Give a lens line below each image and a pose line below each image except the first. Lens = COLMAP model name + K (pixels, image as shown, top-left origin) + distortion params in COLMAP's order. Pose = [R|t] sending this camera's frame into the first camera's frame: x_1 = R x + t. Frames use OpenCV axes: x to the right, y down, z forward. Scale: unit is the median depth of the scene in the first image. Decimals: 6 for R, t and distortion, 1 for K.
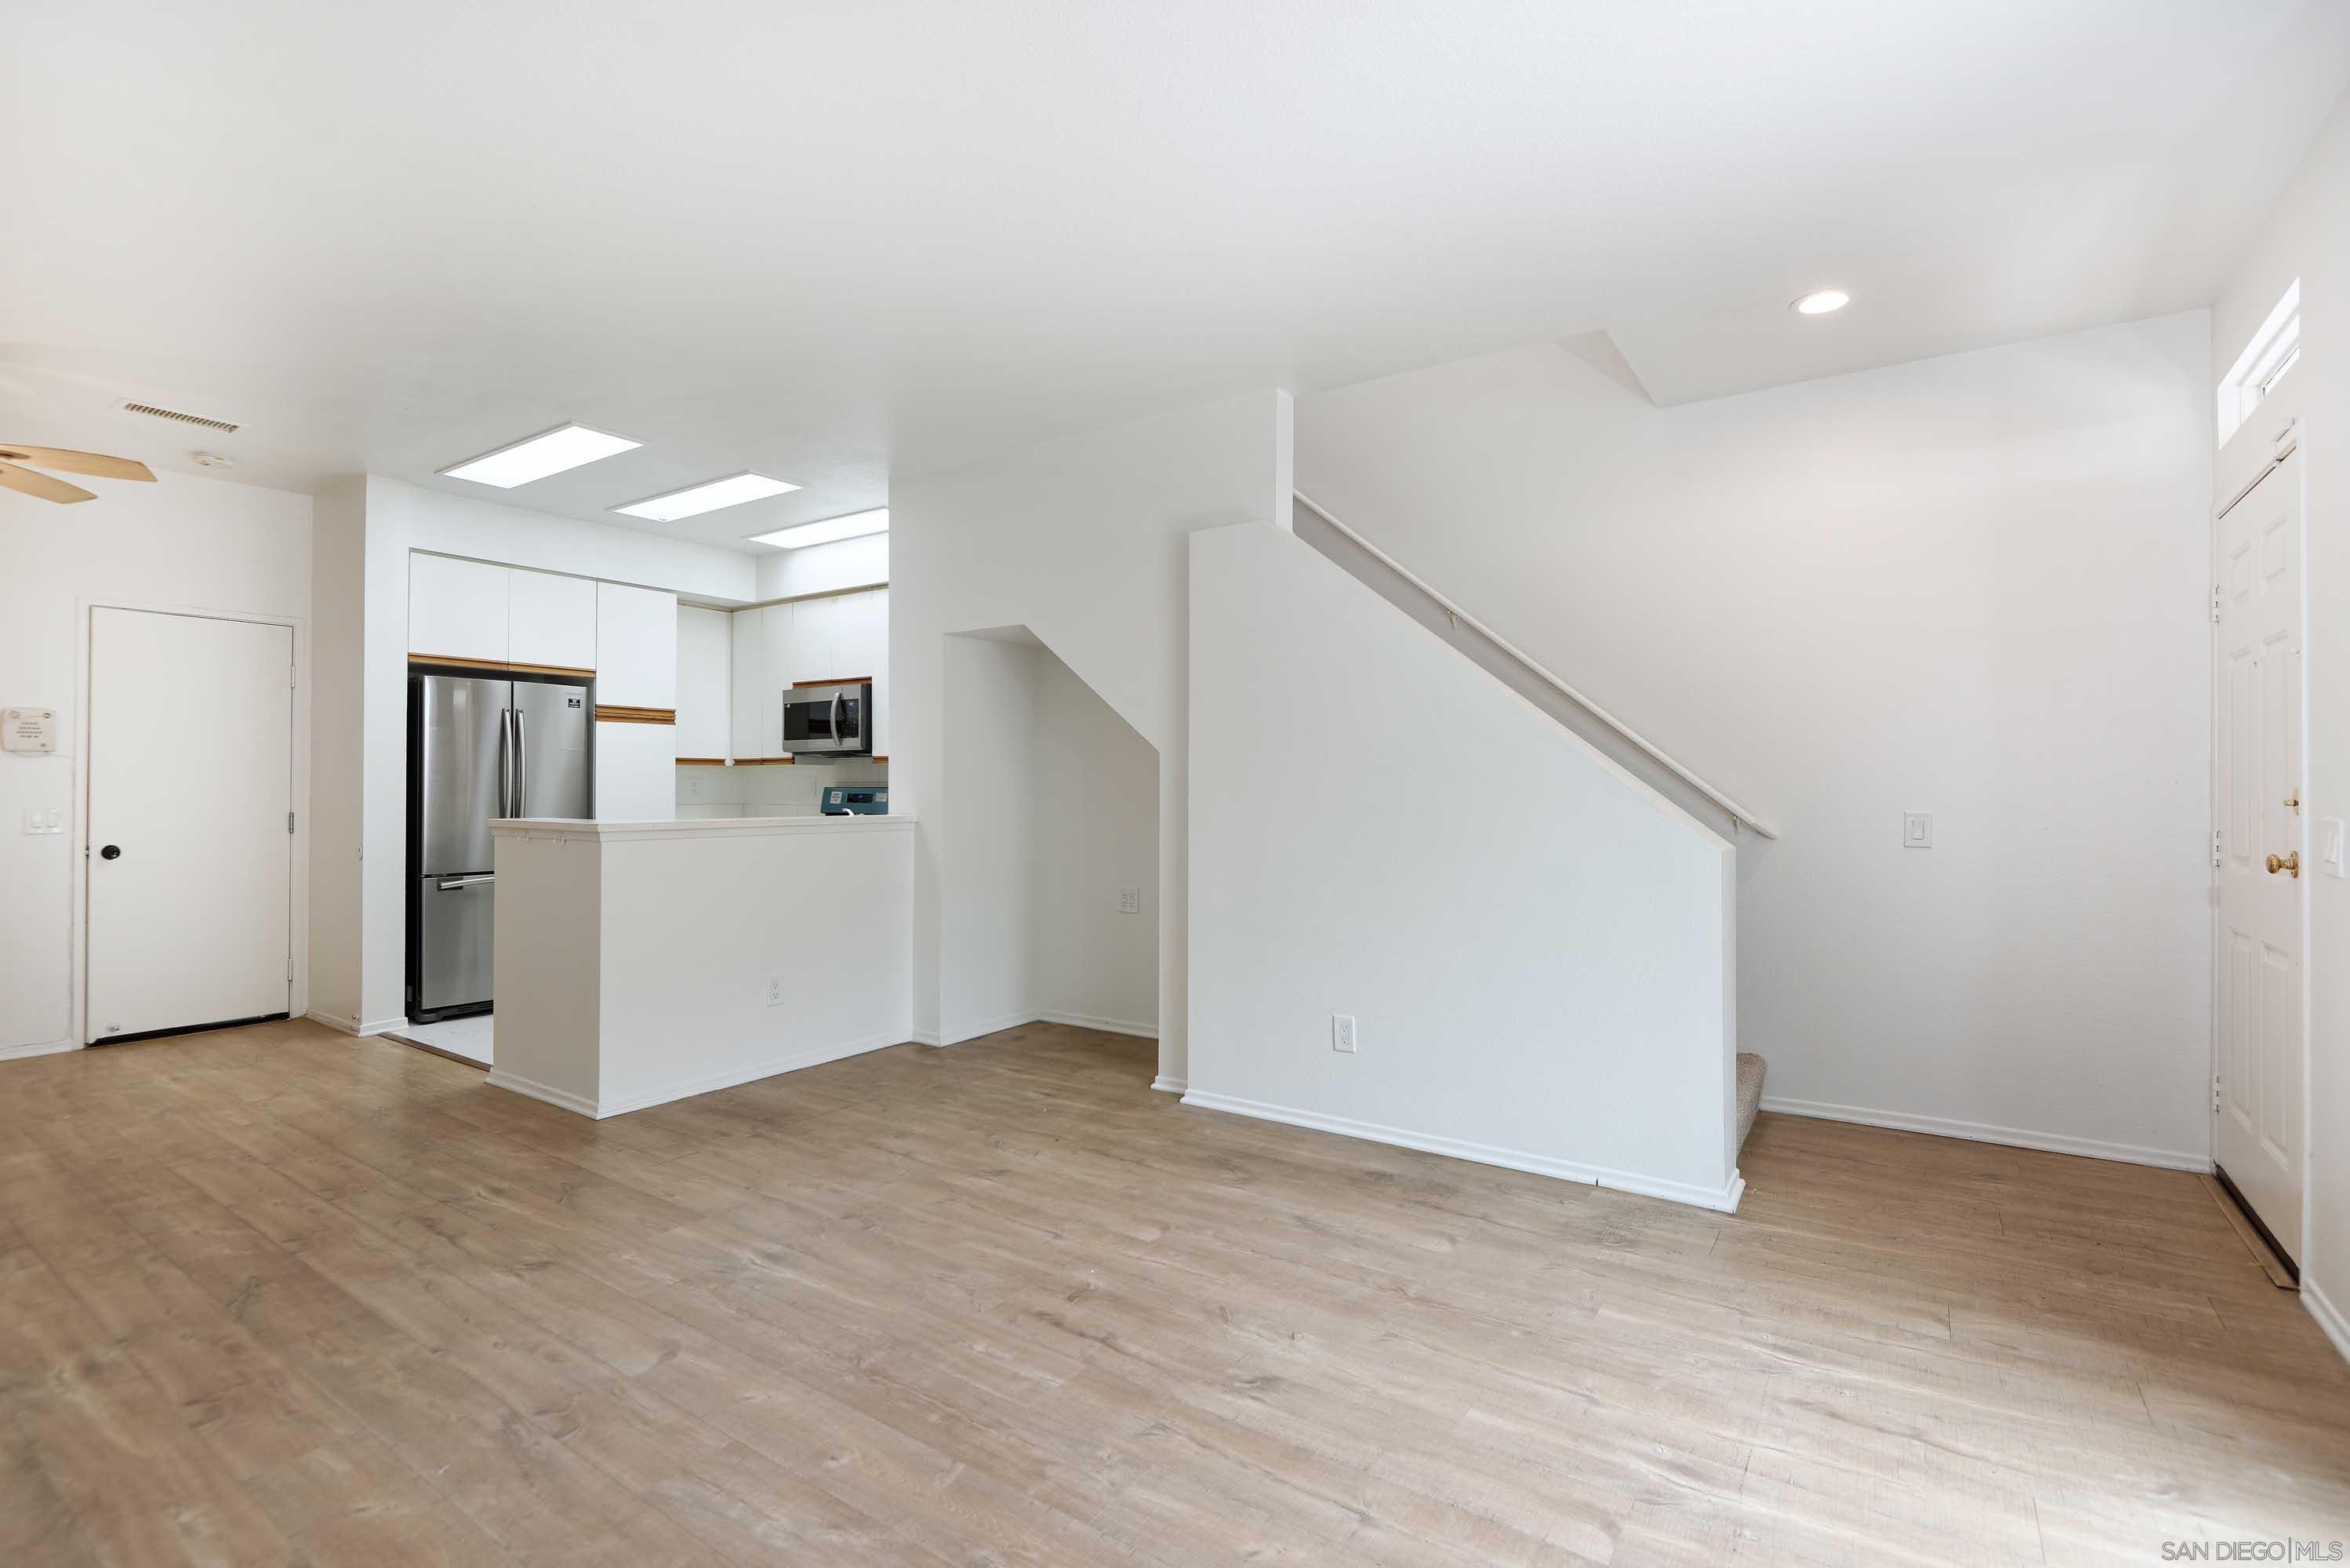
lens RADIAL K [[1081.1, 0, 1174.7], [0, 1081.1, 813.4], [0, 0, 1]] dist [0.002395, -0.004286]
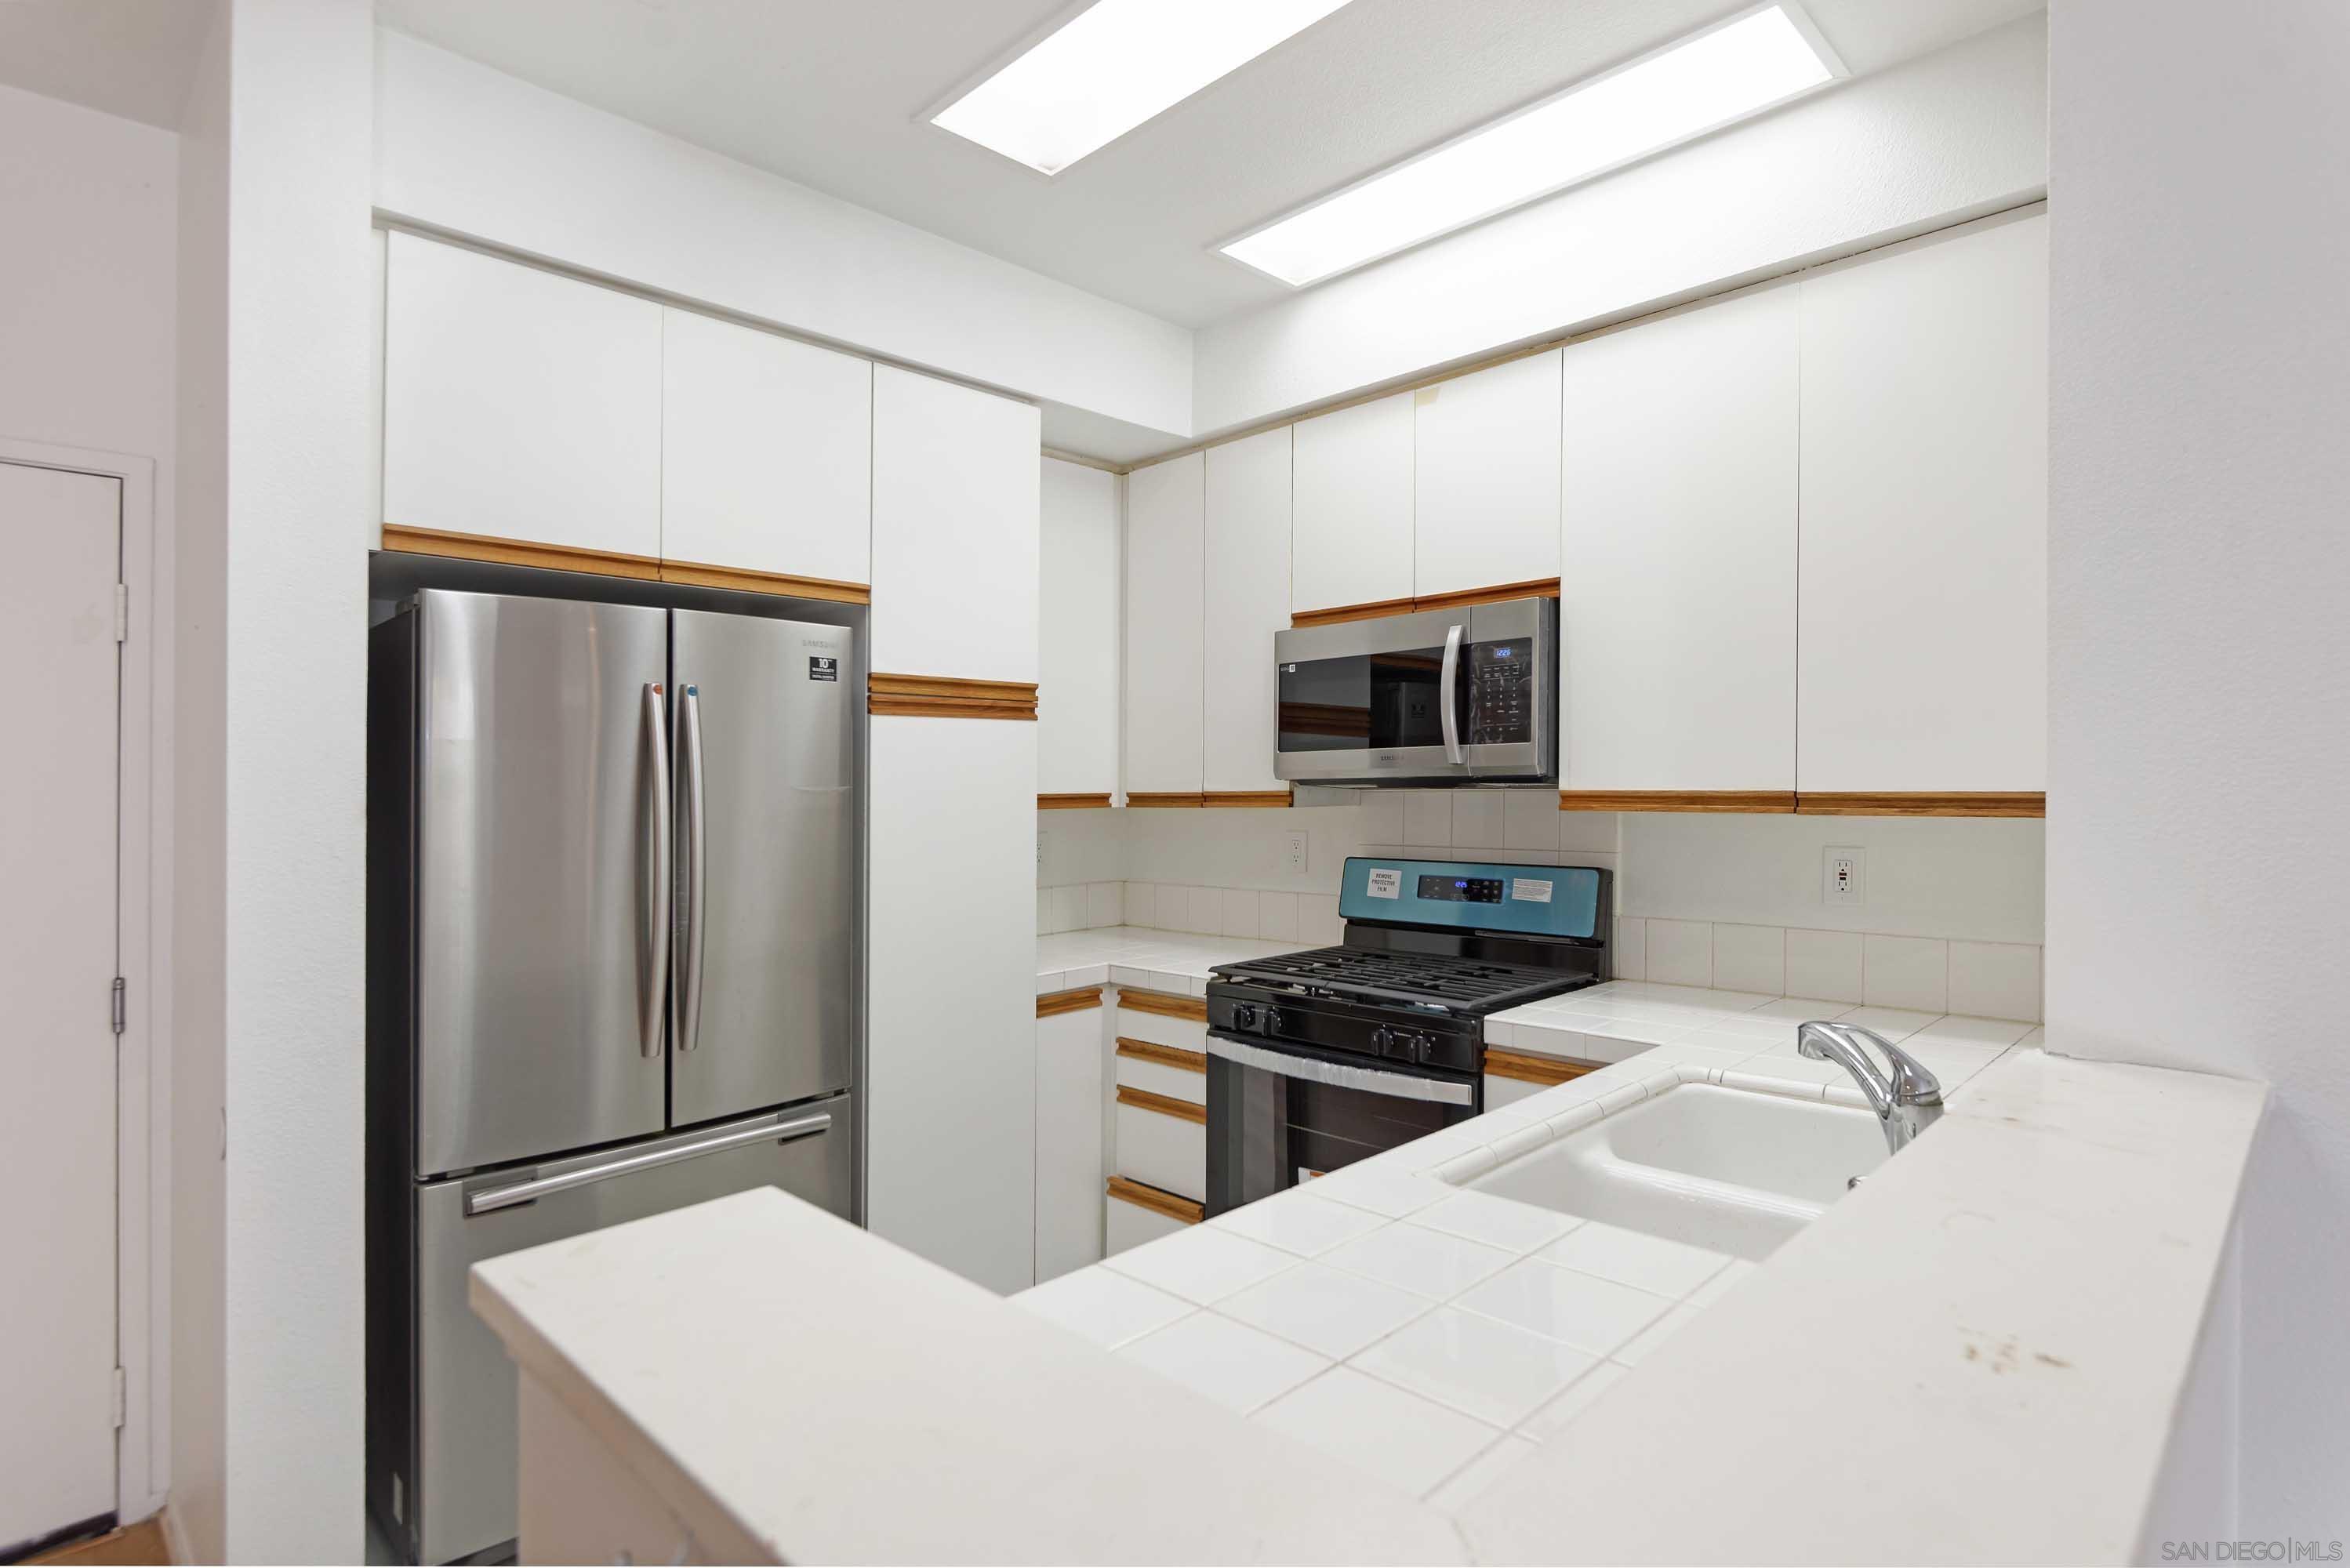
lens RADIAL K [[1198.4, 0, 1188.2], [0, 1198.4, 777.8], [0, 0, 1]] dist [0.000236, -0.000479]
pose [[0.986511, -0.015571, -0.162955, -0.474150], [0.010746, 0.999479, -0.030447, -0.064561], [0.163344, 0.028285, 0.986164, 0.798103]]
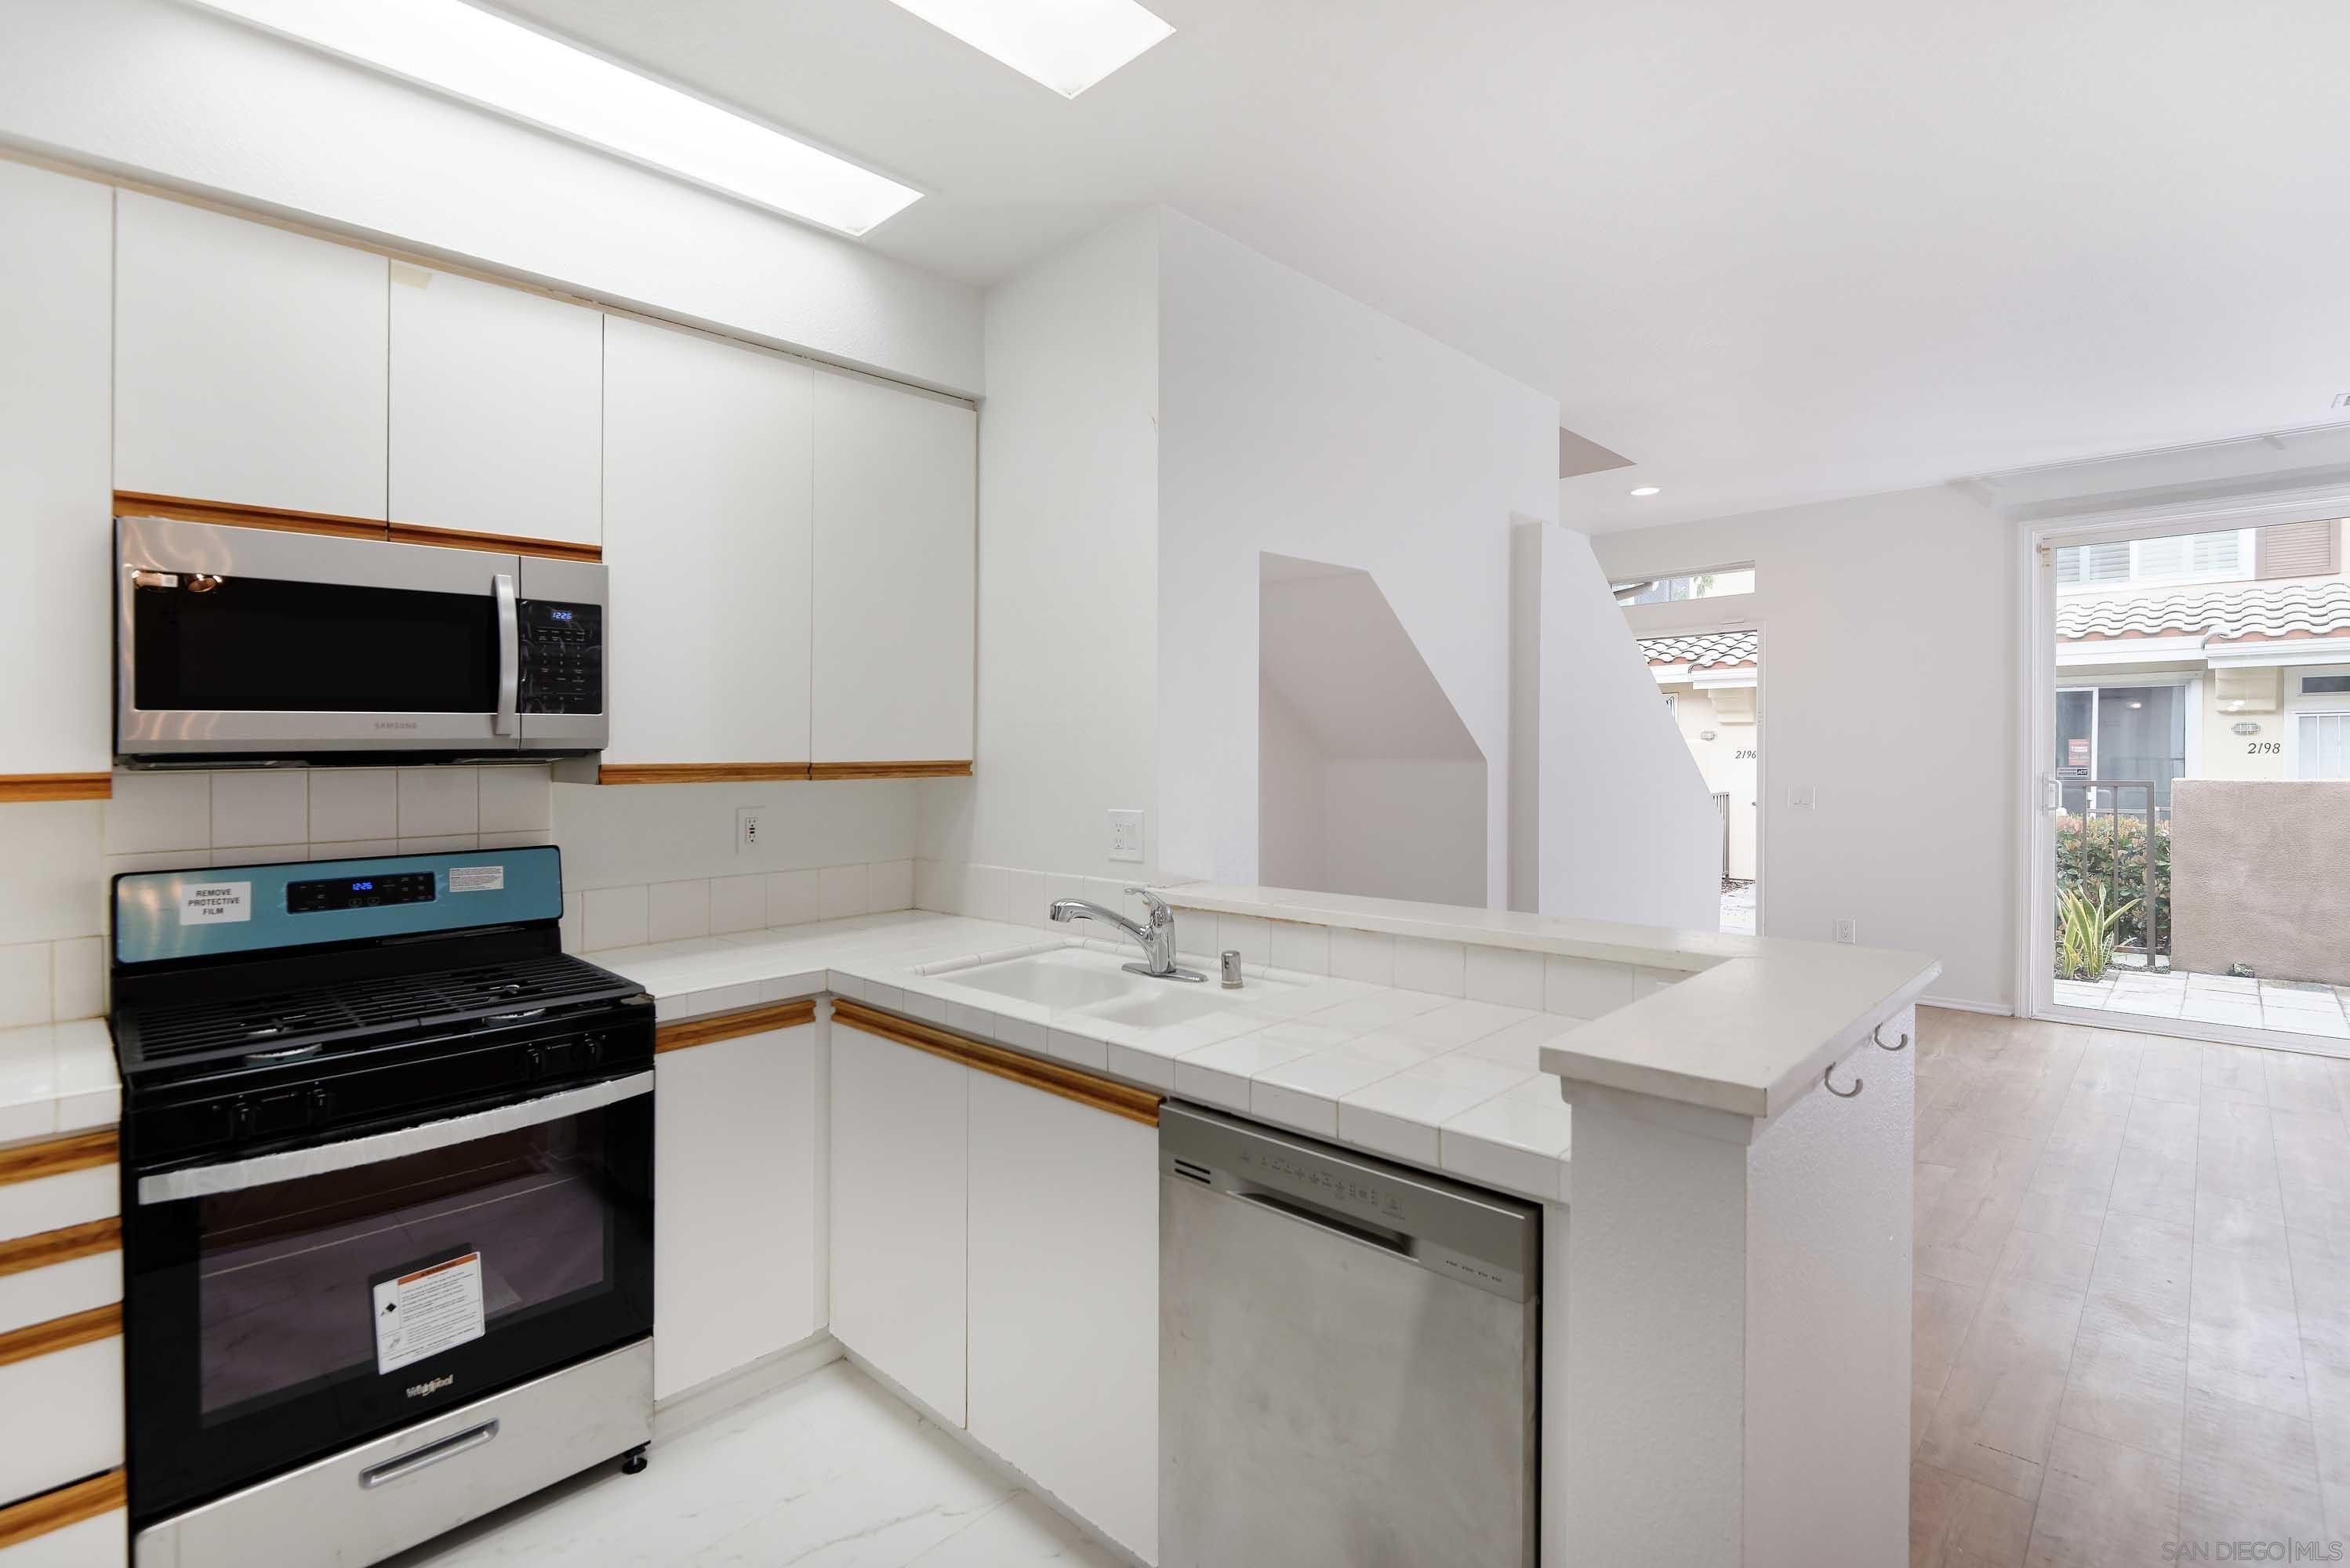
lens RADIAL K [[1081.1, 0, 1191.4], [0, 1081.1, 780.9], [0, 0, 1]] dist [0.002395, -0.004286]
pose [[0.160073, -0.037963, 0.986375, -0.853827], [0.034916, 0.998853, 0.032777, -0.073561], [-0.986487, 0.029193, 0.161215, 1.043104]]
